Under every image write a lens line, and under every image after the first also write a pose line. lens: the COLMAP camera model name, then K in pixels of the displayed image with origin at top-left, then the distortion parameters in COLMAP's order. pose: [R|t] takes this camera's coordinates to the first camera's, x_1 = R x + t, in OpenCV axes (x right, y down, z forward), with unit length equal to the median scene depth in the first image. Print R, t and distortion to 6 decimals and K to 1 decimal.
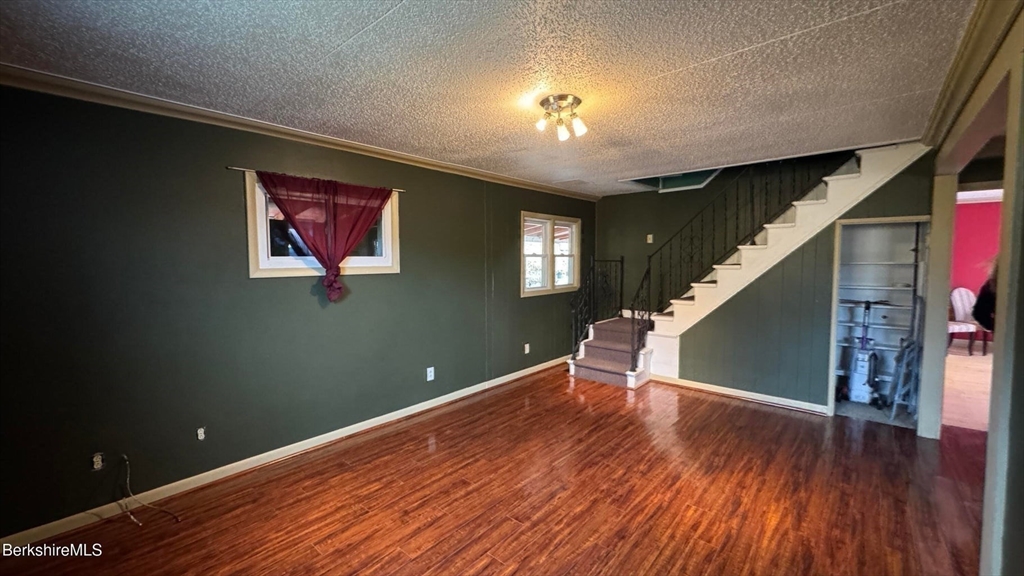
lens RADIAL K [[409.3, 0, 511.2], [0, 409.3, 286.1], [0, 0, 1]] dist [-0.003042, -0.000196]
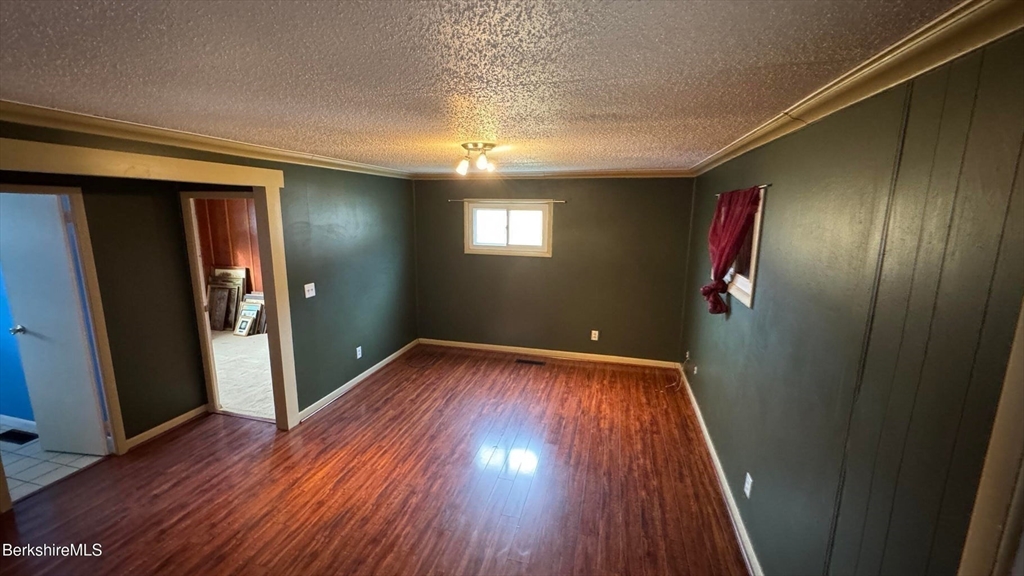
lens RADIAL K [[409.3, 0, 511.2], [0, 409.3, 286.1], [0, 0, 1]] dist [-0.003042, -0.000196]
pose [[-0.893783, 0.081096, -0.441108, 0.572913], [-0.031008, 0.969990, 0.241158, -0.329266], [0.447427, 0.229221, -0.864446, 2.093422]]
